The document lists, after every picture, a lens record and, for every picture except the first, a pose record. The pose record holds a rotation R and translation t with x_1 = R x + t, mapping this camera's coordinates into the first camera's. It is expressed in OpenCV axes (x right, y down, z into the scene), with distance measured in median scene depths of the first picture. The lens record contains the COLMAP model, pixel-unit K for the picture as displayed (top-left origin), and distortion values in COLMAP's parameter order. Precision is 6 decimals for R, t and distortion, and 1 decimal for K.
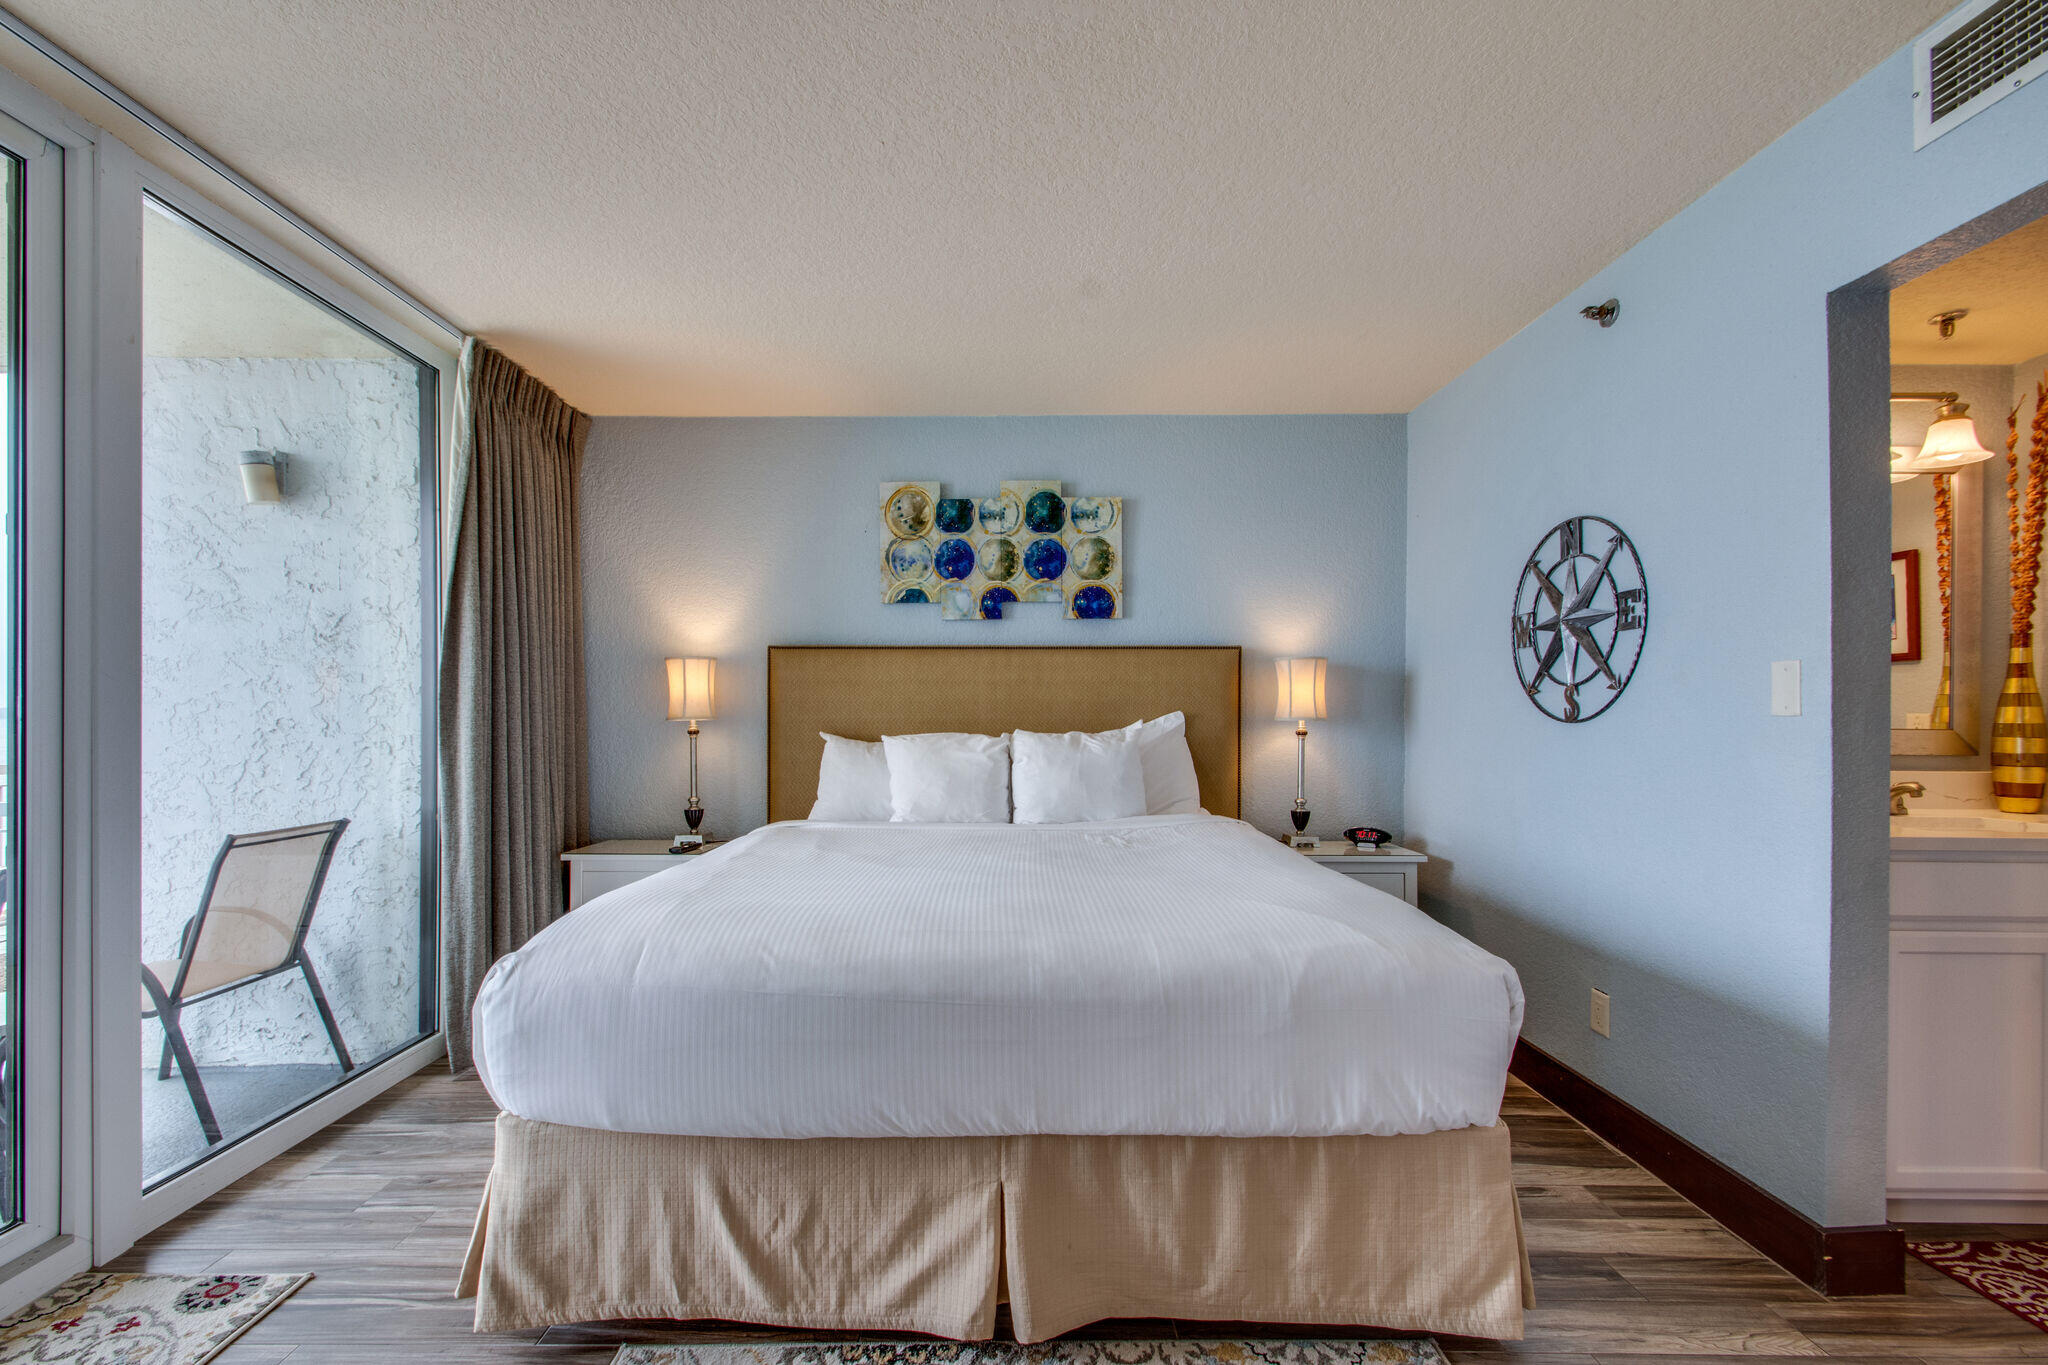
lens RADIAL K [[903.0, 0, 1022.5], [0, 903.0, 713.1], [0, 0, 1]] dist [0.027166, -0.008196]
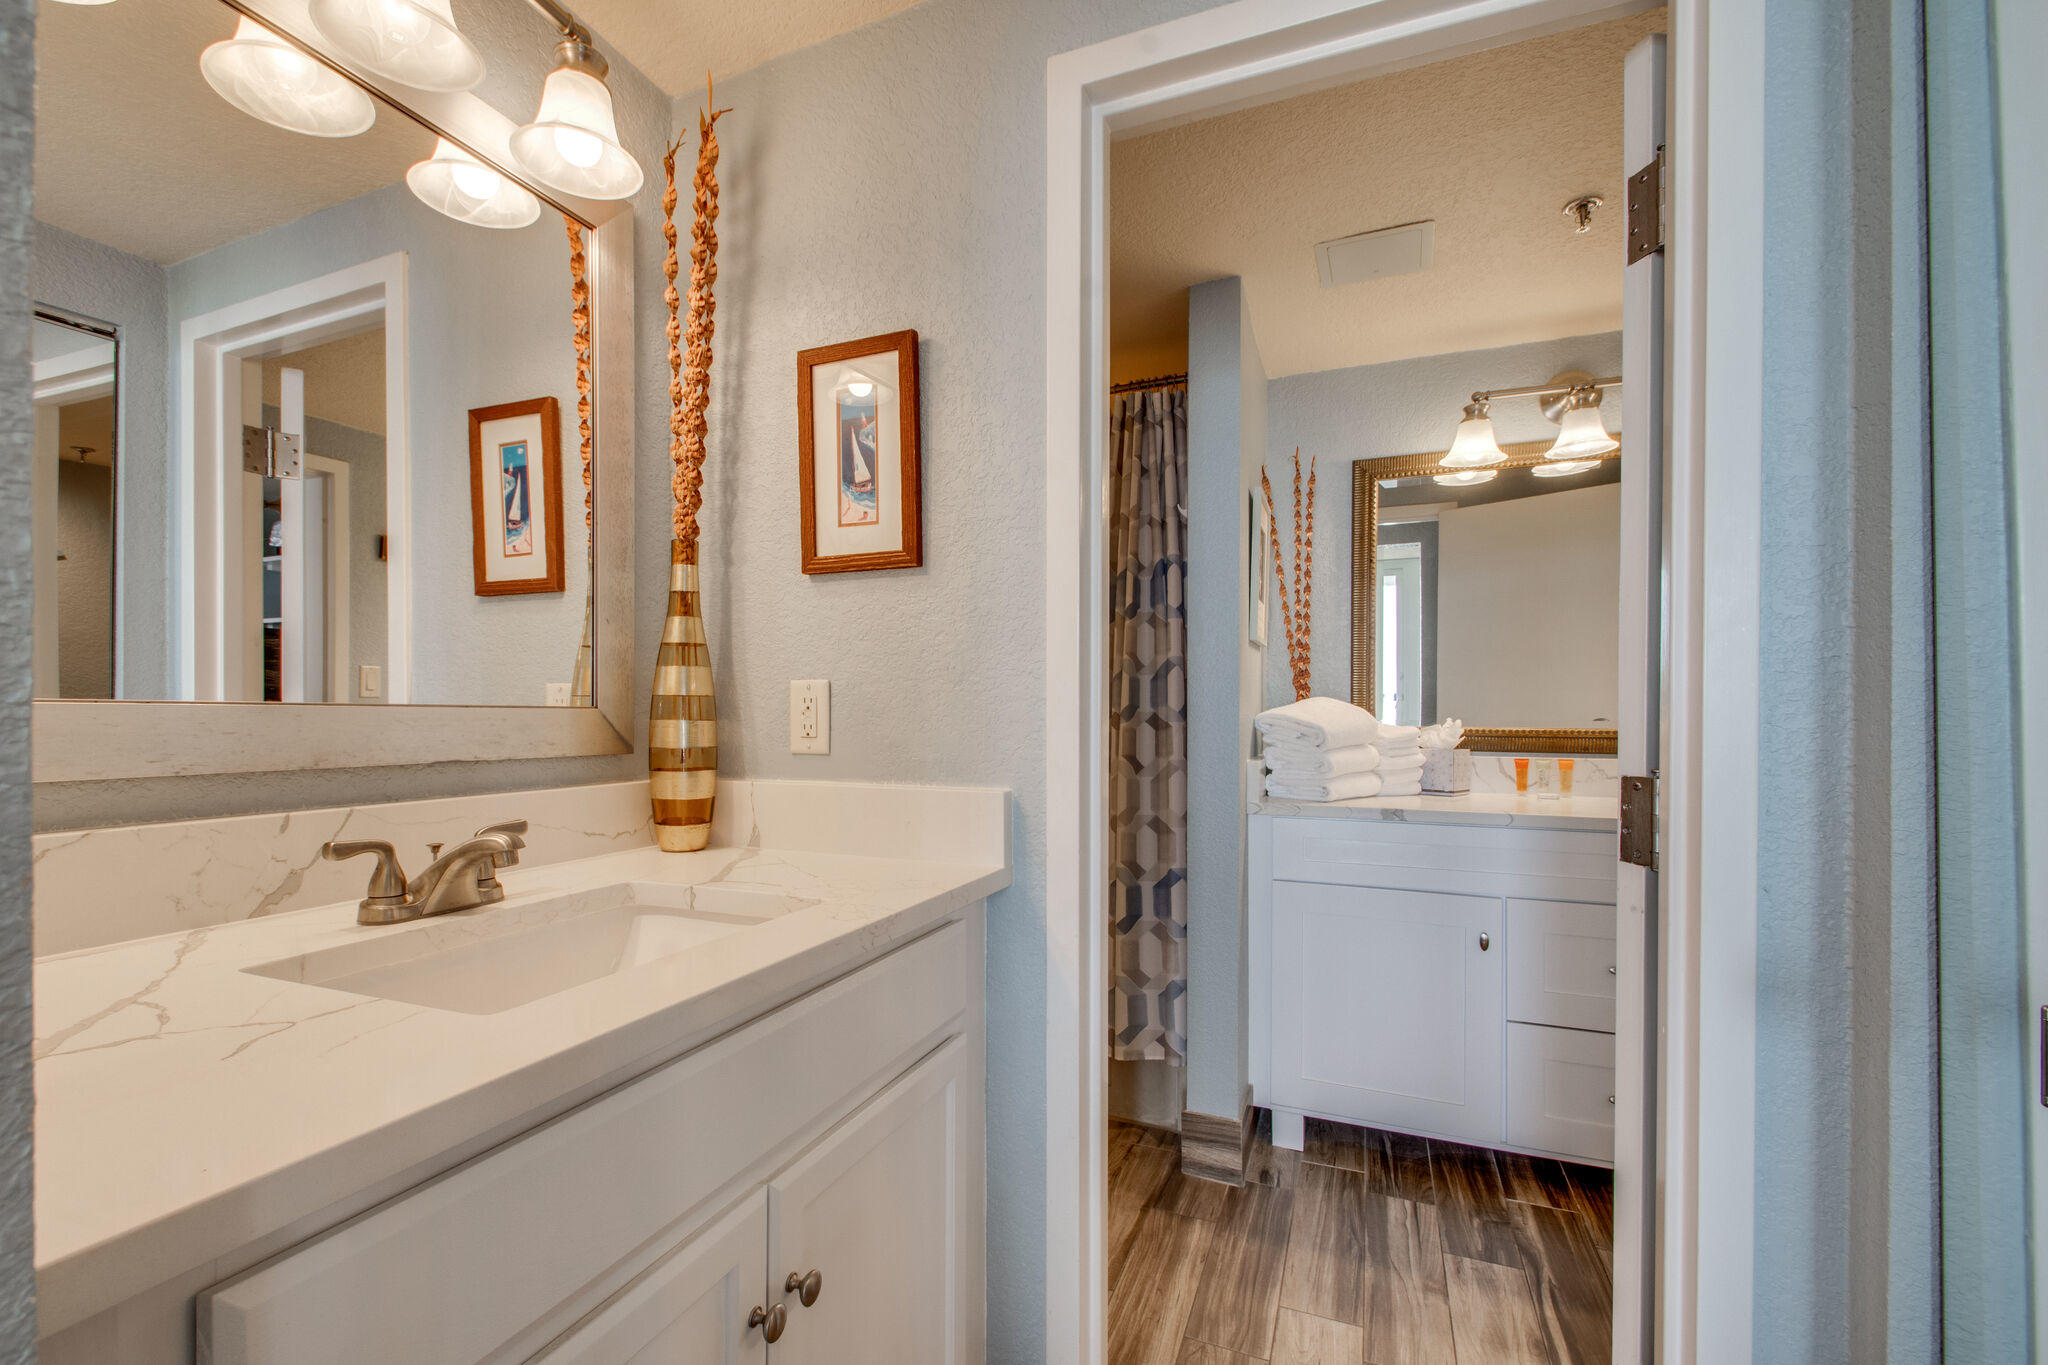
lens RADIAL K [[891.6, 0, 999.9], [0, 891.6, 708.4], [0, 0, 1]] dist [0.026204, -0.016073]
pose [[0.398174, -0.000288, 0.917310, 0.641223], [0.003745, 0.999992, -0.001311, 0.020448], [-0.917302, 0.003957, 0.398172, 0.590391]]
